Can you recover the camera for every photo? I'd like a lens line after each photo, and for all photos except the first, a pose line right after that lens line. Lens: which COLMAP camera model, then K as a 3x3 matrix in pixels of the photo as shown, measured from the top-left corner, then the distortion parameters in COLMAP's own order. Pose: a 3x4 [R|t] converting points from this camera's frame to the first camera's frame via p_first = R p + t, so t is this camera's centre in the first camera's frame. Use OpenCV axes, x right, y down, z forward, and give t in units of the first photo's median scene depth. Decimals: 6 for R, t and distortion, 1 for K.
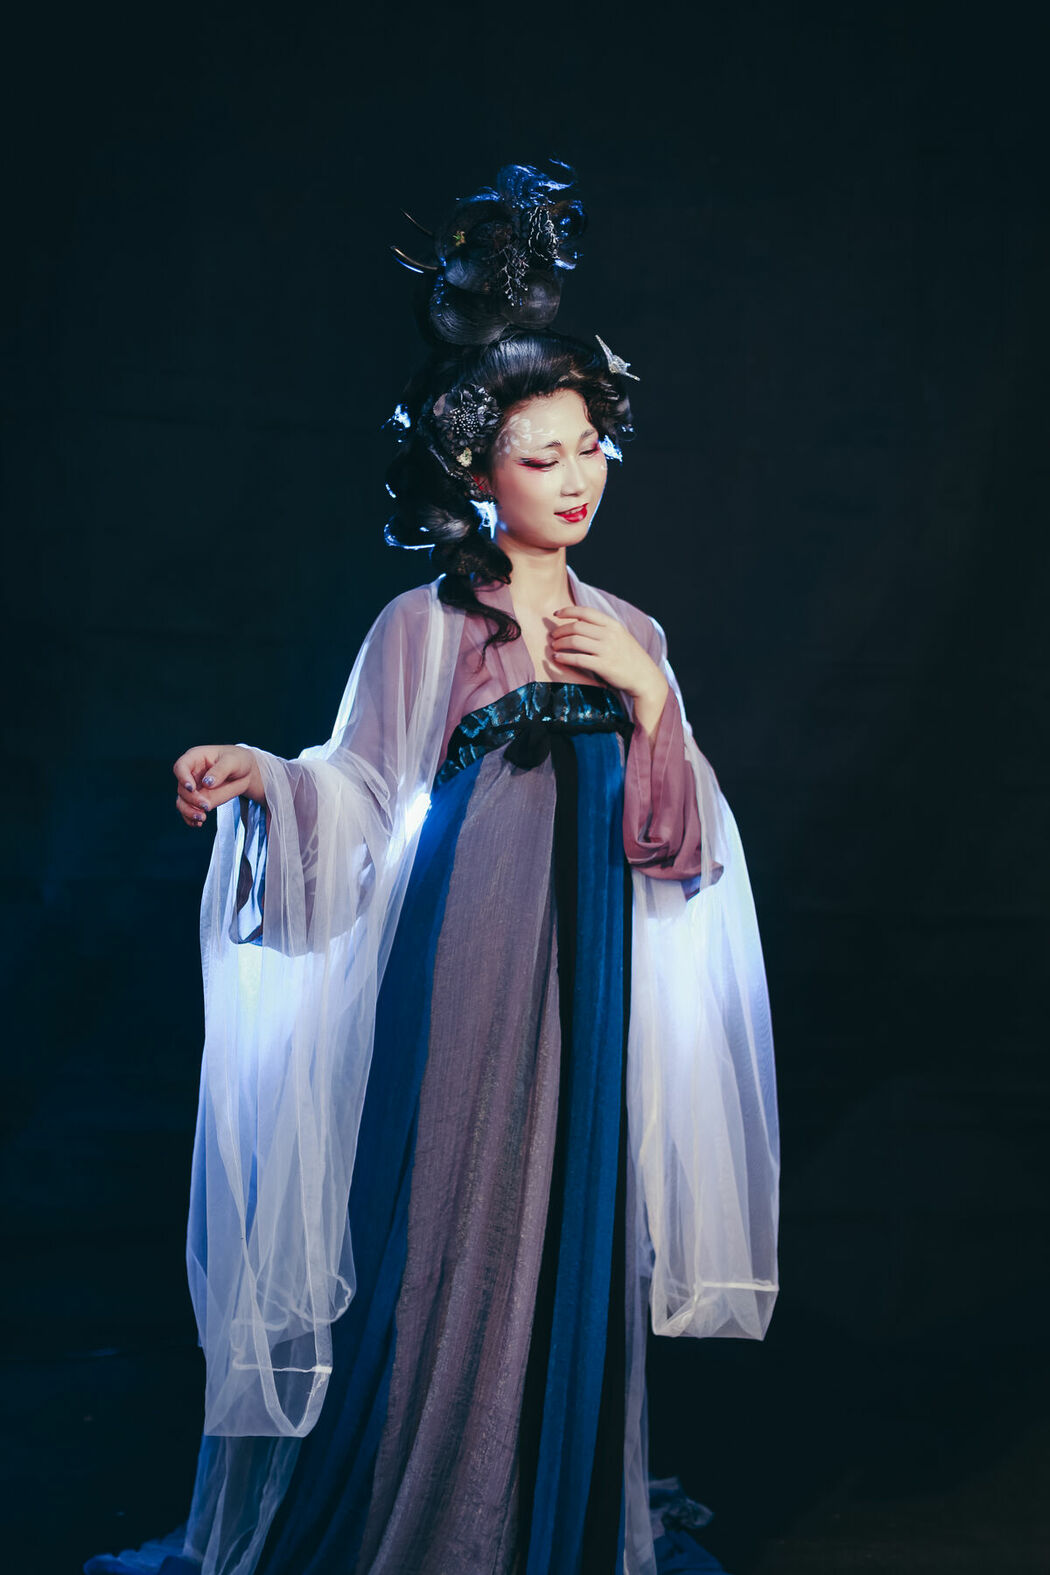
lens RADIAL K [[2330.5, 0, 525.0], [0, 2330.5, 786.1], [0, 0, 1]] dist [-0.056170, -0.114579]
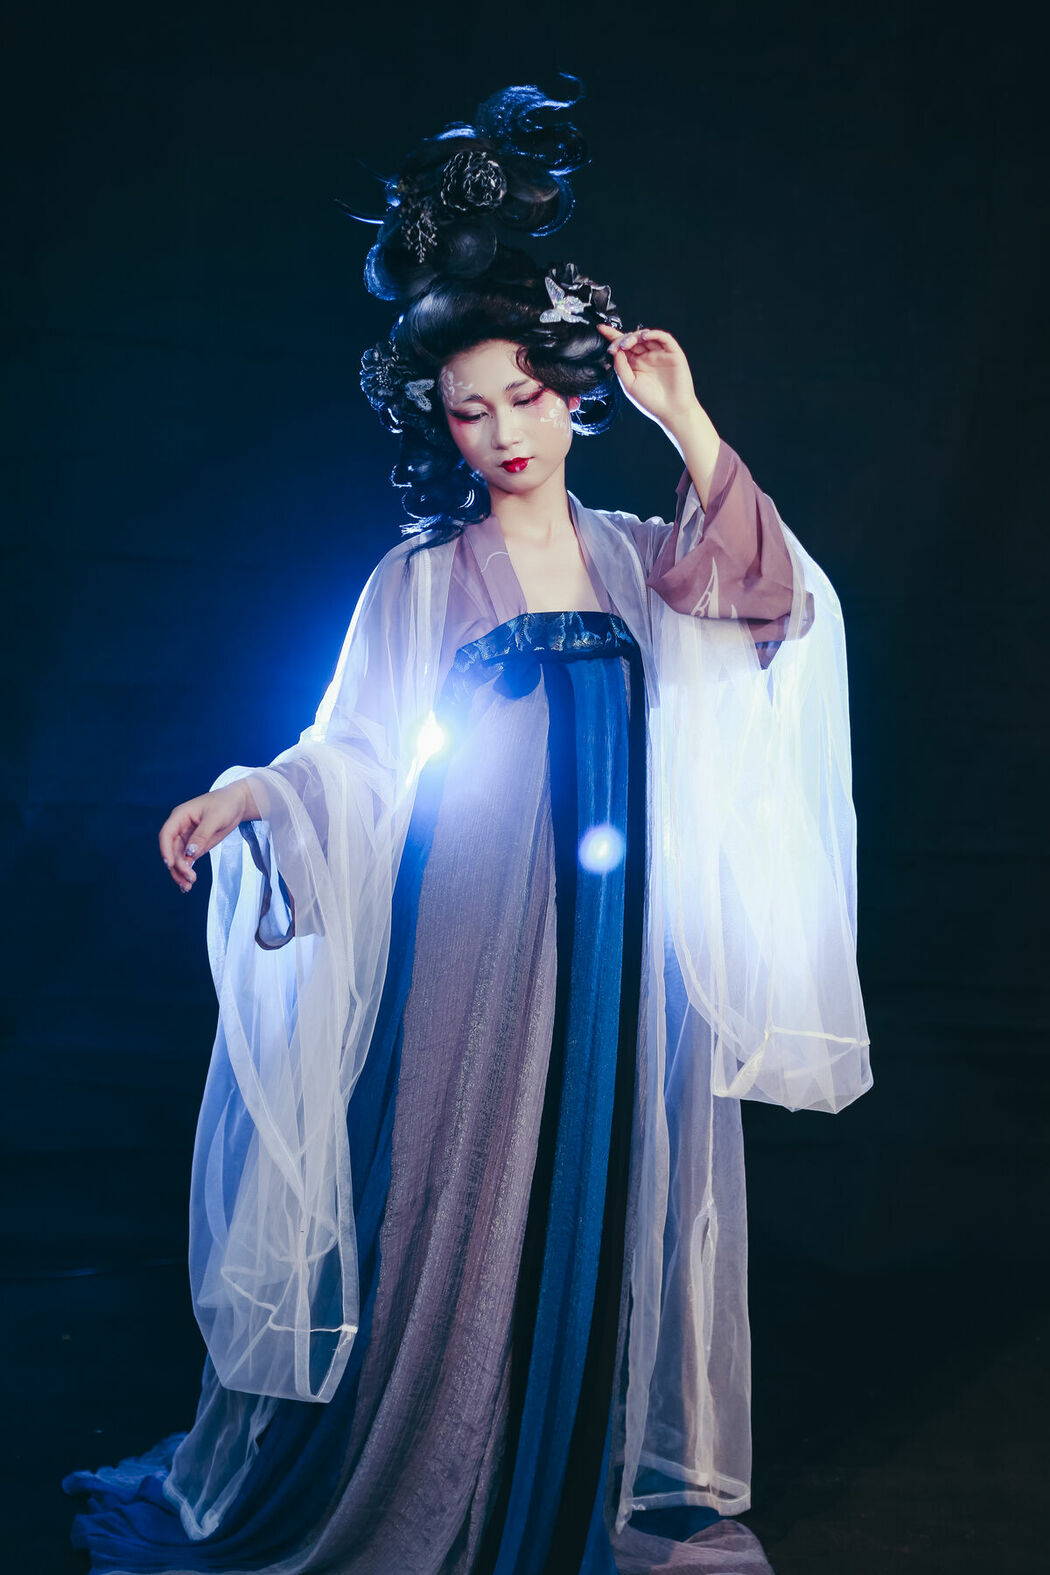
lens RADIAL K [[2330.5, 0, 525.0], [0, 2330.5, 786.1], [0, 0, 1]] dist [-0.056170, -0.114579]
pose [[0.738245, 0.166451, -0.653673, 0.707734], [-0.021125, 0.974305, 0.224239, -0.209619], [0.674201, -0.151734, 0.722793, 0.273596]]
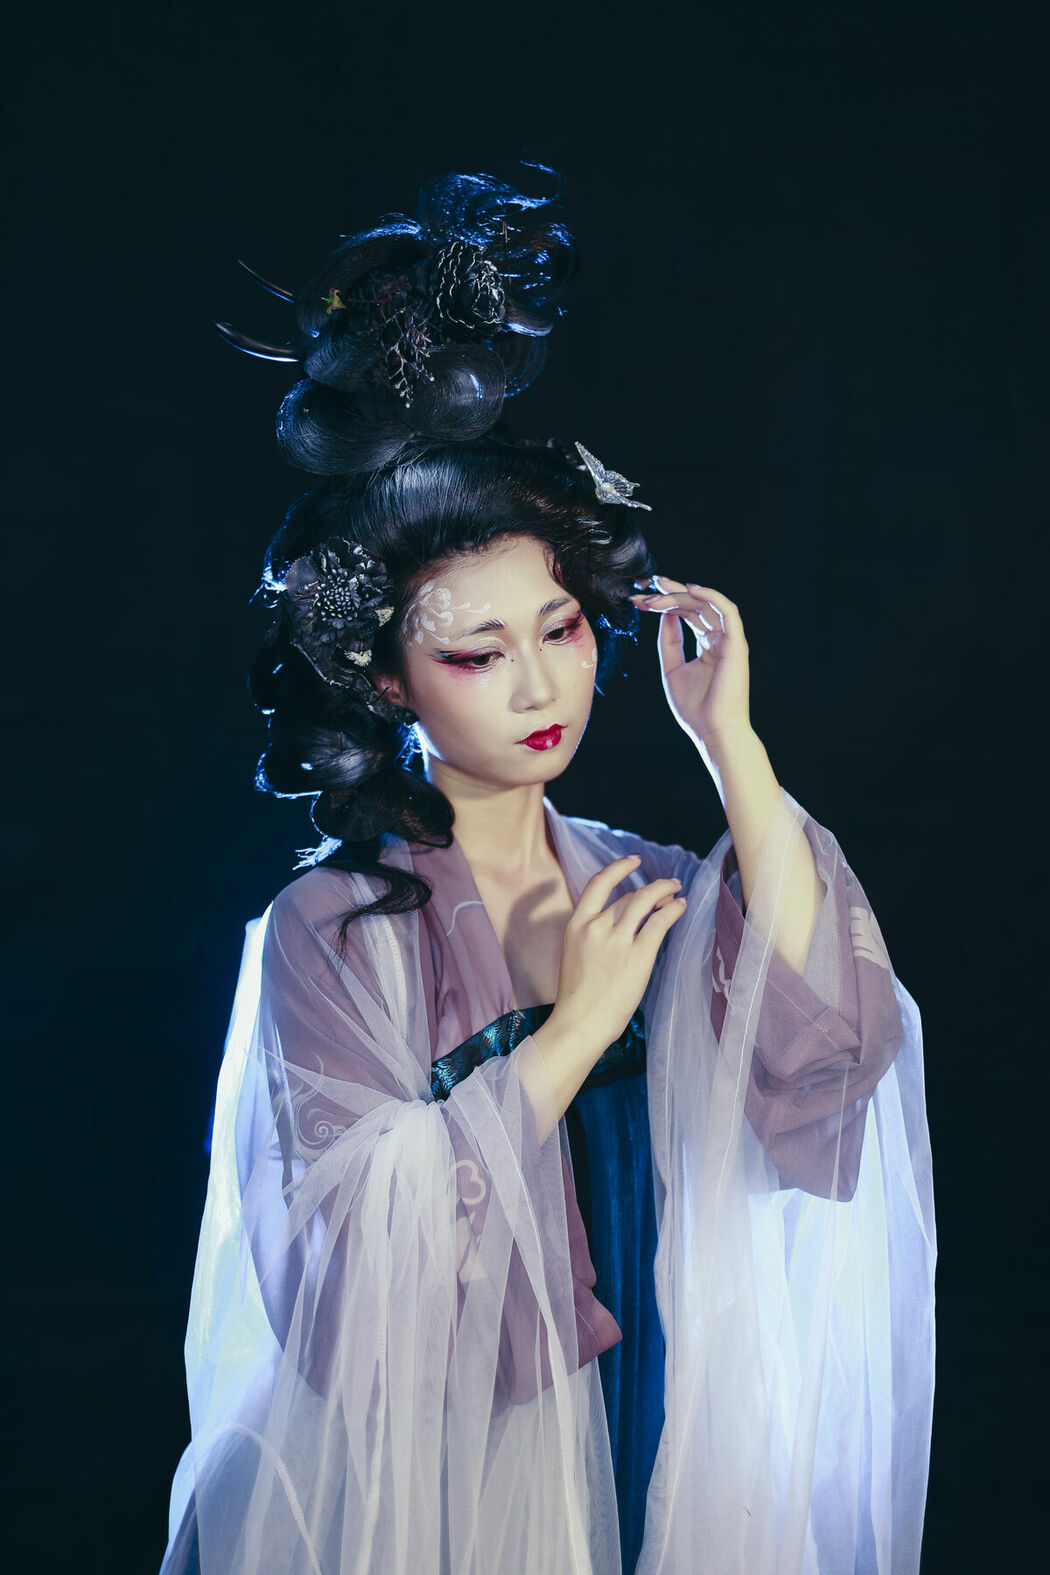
lens RADIAL K [[2305.7, 0, 524.9], [0, 2305.7, 790.0], [0, 0, 1]] dist [-0.148907, -0.031268]
pose [[0.977493, -0.013499, -0.210536, 0.147927], [0.015365, 0.999856, 0.007231, -0.109359], [0.210408, -0.010303, 0.977559, 0.414172]]
